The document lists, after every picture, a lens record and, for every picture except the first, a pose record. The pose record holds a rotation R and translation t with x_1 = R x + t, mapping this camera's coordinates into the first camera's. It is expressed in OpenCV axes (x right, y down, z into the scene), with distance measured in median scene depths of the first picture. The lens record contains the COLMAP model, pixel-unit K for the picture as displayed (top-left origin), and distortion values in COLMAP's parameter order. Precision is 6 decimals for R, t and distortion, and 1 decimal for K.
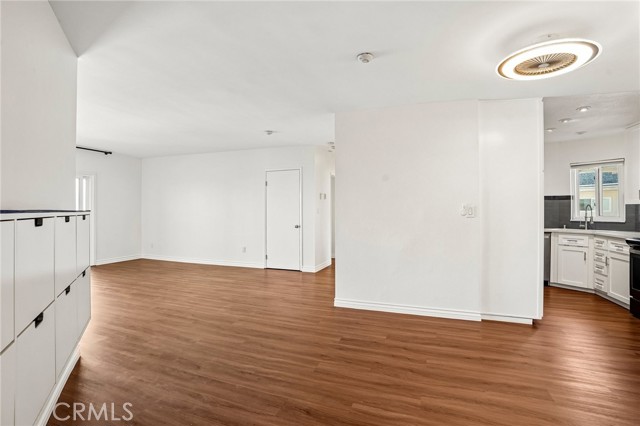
lens RADIAL K [[305.8, 0, 320.5], [0, 305.8, 210.7], [0, 0, 1]] dist [-0.072931, 0.029651]
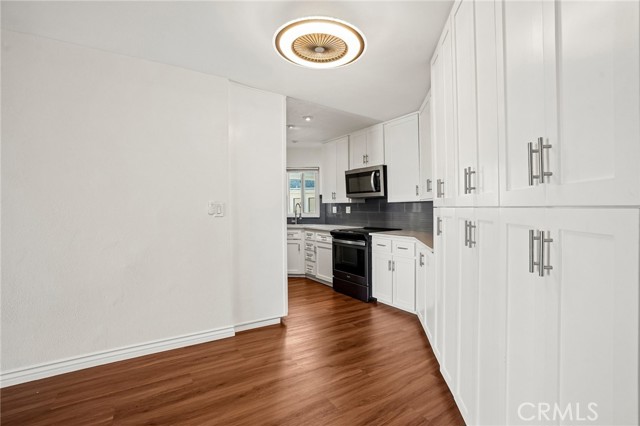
lens RADIAL K [[297.1, 0, 322.1], [0, 297.1, 212.4], [0, 0, 1]] dist [-0.074131, 0.029400]
pose [[0.604259, -0.014914, 0.796649, 0.014758], [0.008077, 0.999888, 0.012592, 0.001693], [-0.796747, -0.001174, 0.604311, 0.210611]]
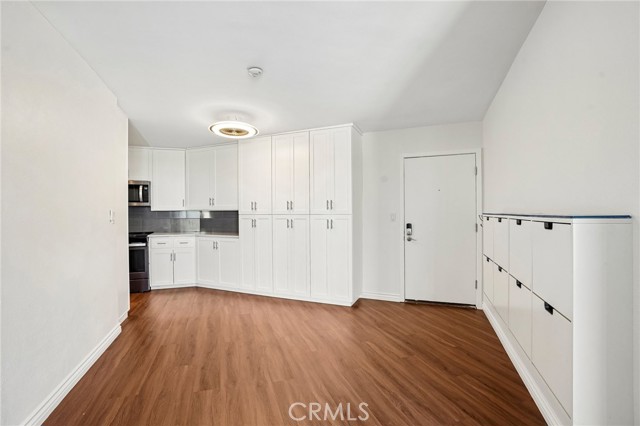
lens RADIAL K [[297.1, 0, 322.1], [0, 297.1, 212.4], [0, 0, 1]] dist [-0.074131, 0.029400]
pose [[-0.637326, 0.004538, 0.770581, -0.439166], [0.006327, 0.999980, -0.000656, -0.005276], [-0.770569, 0.004457, -0.637341, 0.817266]]
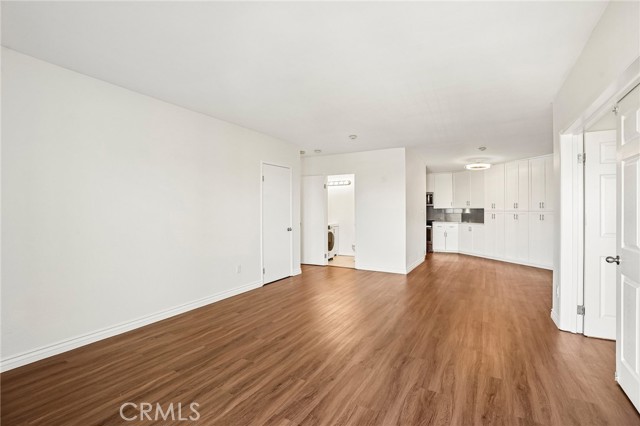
lens RADIAL K [[297.1, 0, 322.1], [0, 297.1, 212.4], [0, 0, 1]] dist [-0.074131, 0.029400]
pose [[0.156262, -0.008877, 0.987676, -1.330037], [0.003579, 0.999958, 0.008421, -0.009781], [-0.987709, 0.002219, 0.156288, 1.067429]]
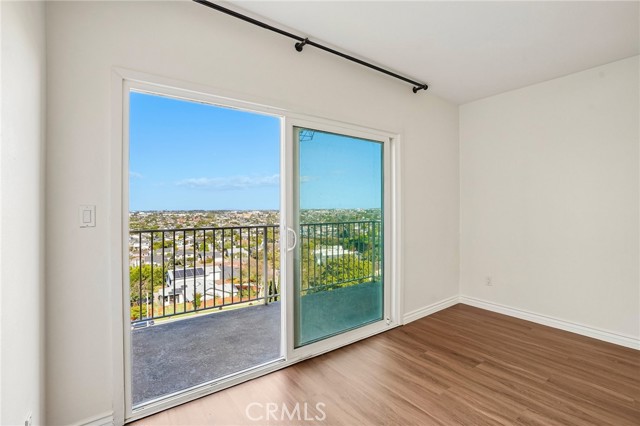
lens RADIAL K [[289.4, 0, 313.2], [0, 289.4, 204.4], [0, 0, 1]] dist [-0.013980, 0.000244]
pose [[0.825996, -0.014167, -0.563498, -0.951931], [0.008725, 0.999886, -0.012350, -0.005204], [0.563609, 0.005285, 0.826025, 0.832796]]
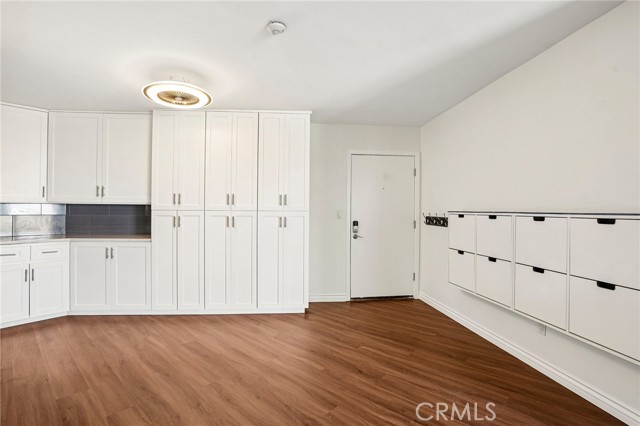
lens RADIAL K [[311.5, 0, 323.5], [0, 311.5, 207.8], [0, 0, 1]] dist [-0.070277, 0.023817]
pose [[-0.928790, -0.003255, 0.370593, -0.158175], [-0.005822, 0.999966, -0.005809, -0.003905], [-0.370561, -0.007553, -0.928777, 0.956831]]
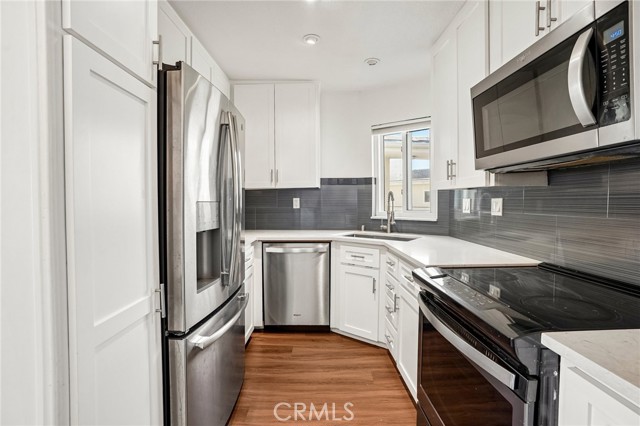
lens RADIAL K [[297.1, 0, 322.1], [0, 297.1, 212.4], [0, 0, 1]] dist [-0.074131, 0.029400]
pose [[0.938721, -0.014559, 0.344371, 0.623649], [0.002324, 0.999352, 0.035915, -0.000530], [-0.344671, -0.032913, 0.938147, 0.522866]]
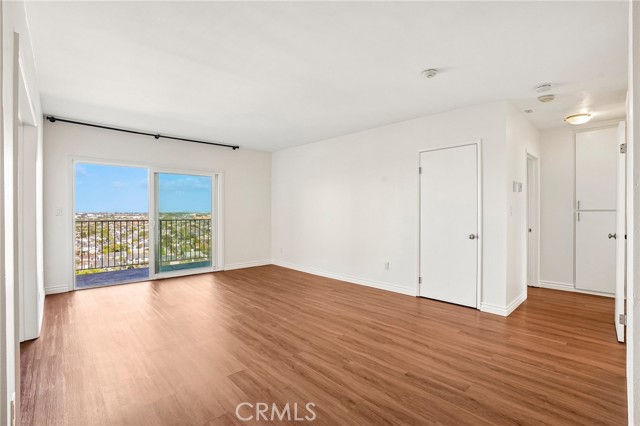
lens RADIAL K [[297.1, 0, 322.1], [0, 297.1, 212.4], [0, 0, 1]] dist [-0.074131, 0.029400]
pose [[0.898035, 0.001775, -0.439921, -0.128100], [0.000982, 0.999981, 0.006039, -0.001123], [0.439923, -0.005856, 0.898016, 0.482013]]
